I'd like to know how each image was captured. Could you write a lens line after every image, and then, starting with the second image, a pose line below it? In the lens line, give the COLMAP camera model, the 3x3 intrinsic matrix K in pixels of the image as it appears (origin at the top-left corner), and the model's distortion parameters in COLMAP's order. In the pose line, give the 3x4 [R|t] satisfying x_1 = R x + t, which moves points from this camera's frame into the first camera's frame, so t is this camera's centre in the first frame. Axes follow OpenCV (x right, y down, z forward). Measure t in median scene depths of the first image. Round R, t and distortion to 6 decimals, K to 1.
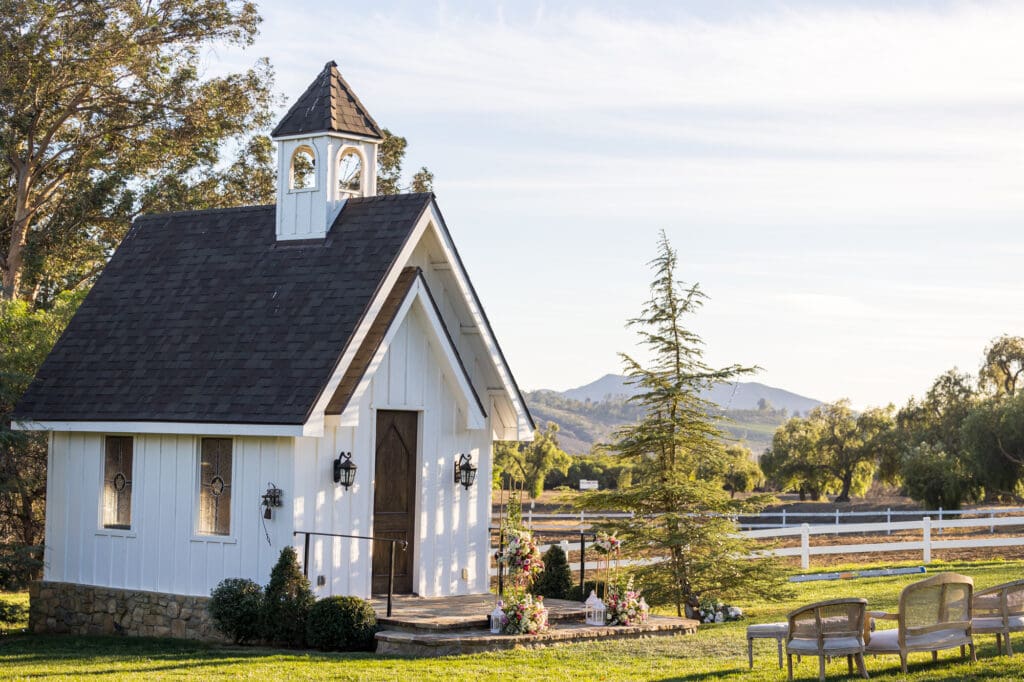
lens RADIAL K [[2225.7, 0, 520.2], [0, 2225.7, 344.9], [0, 0, 1]] dist [0.044498, 0.000000]
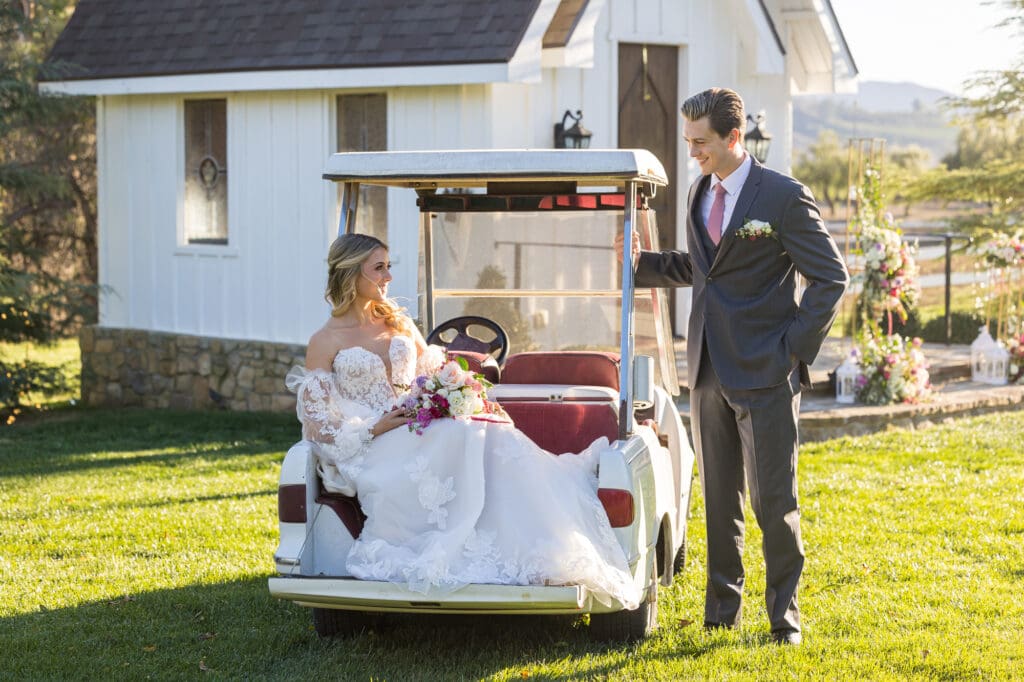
lens RADIAL K [[2225.7, 0, 505.1], [0, 2225.7, 341.5], [0, 0, 1]] dist [0.044498, 0.000000]
pose [[0.998764, -0.018893, -0.045963, -0.067835], [0.024307, 0.992445, 0.120257, 0.035987], [0.043344, -0.121226, 0.991678, 0.372565]]
